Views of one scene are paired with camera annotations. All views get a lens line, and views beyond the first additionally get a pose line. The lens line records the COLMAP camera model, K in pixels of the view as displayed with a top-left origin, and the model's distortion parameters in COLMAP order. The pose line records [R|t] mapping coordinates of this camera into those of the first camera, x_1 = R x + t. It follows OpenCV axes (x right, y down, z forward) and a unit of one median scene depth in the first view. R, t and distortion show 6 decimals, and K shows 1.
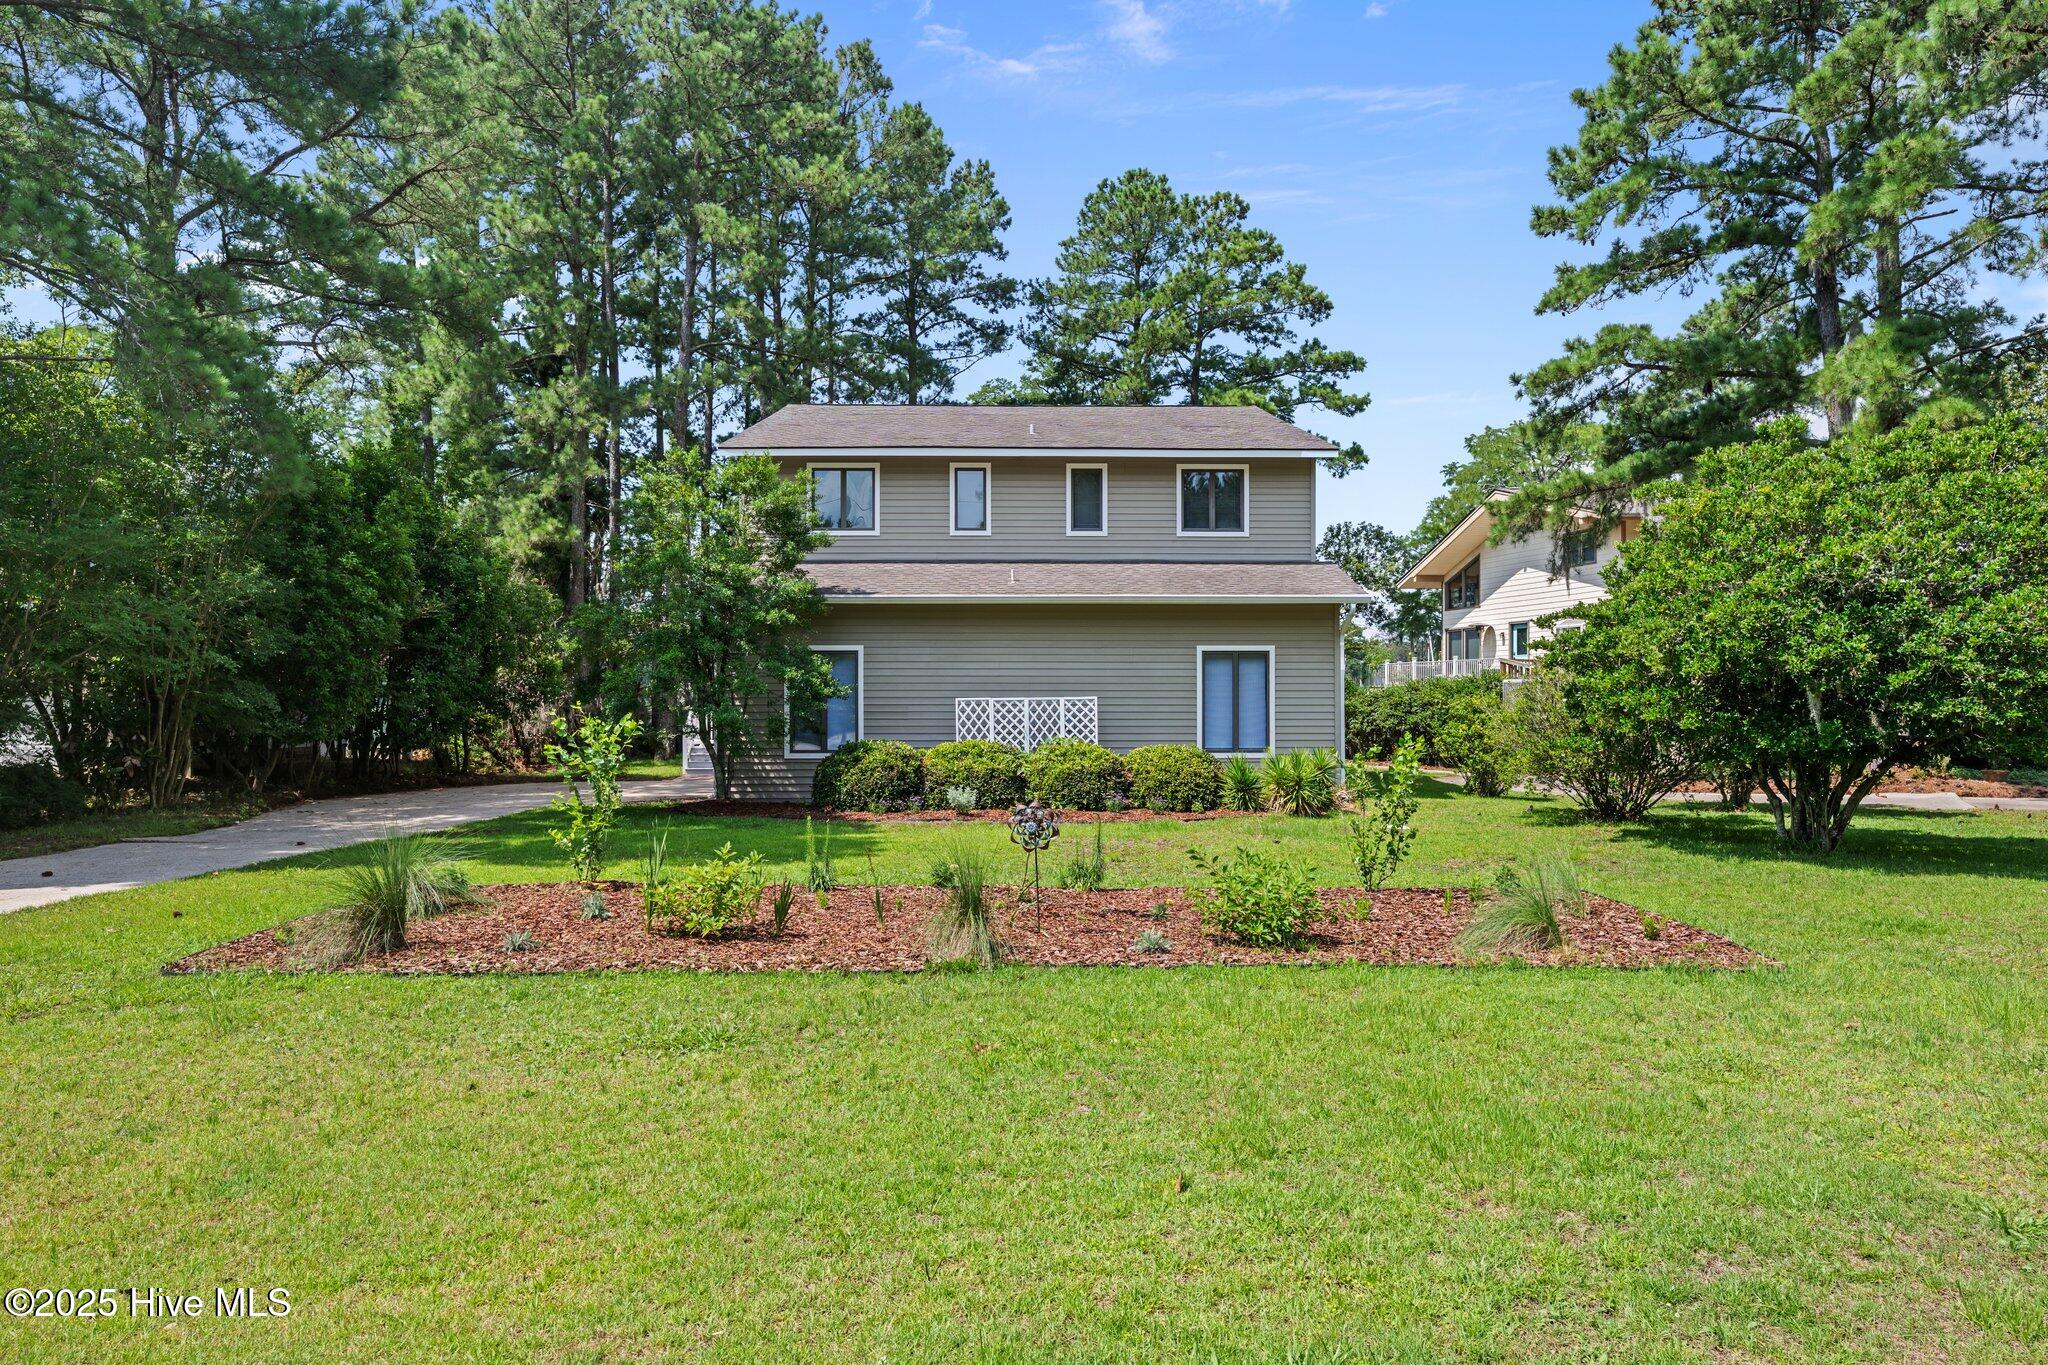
lens RADIAL K [[1285.7, 0, 1024.1], [0, 1285.7, 685.2], [0, 0, 1]] dist [0.000787, 0.000308]
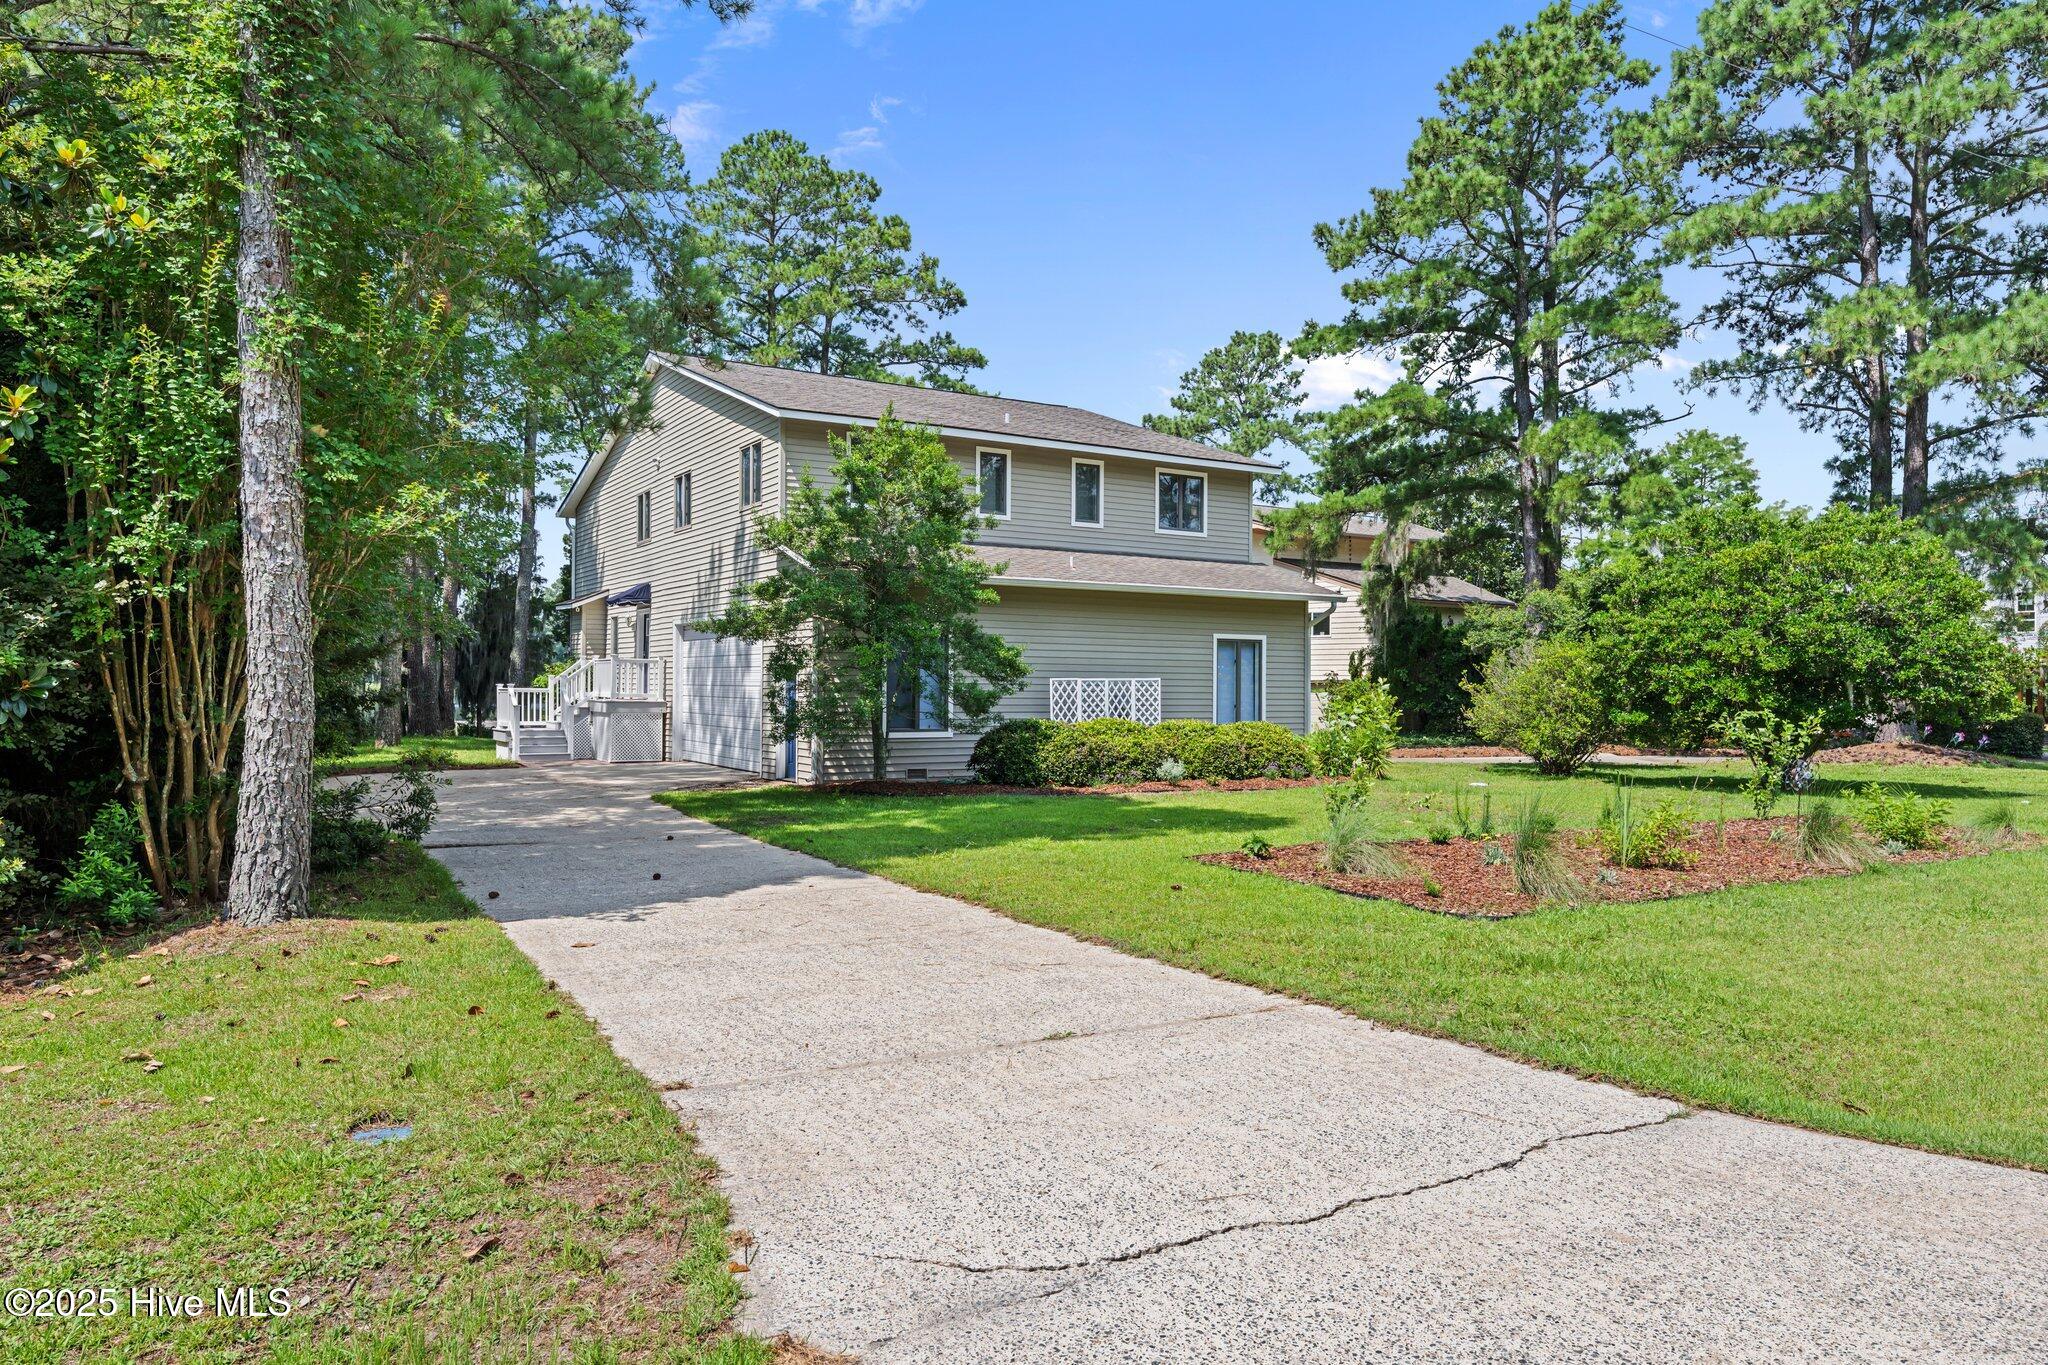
lens RADIAL K [[1367.3, 0, 1024.2], [0, 1367.3, 684.6], [0, 0, 1]] dist [-0.031924, -0.001176]
pose [[0.855744, 0.007340, 0.517348, -0.581183], [-0.013924, 0.999864, 0.008846, 0.005176], [-0.517212, -0.014773, 0.855730, 0.055918]]
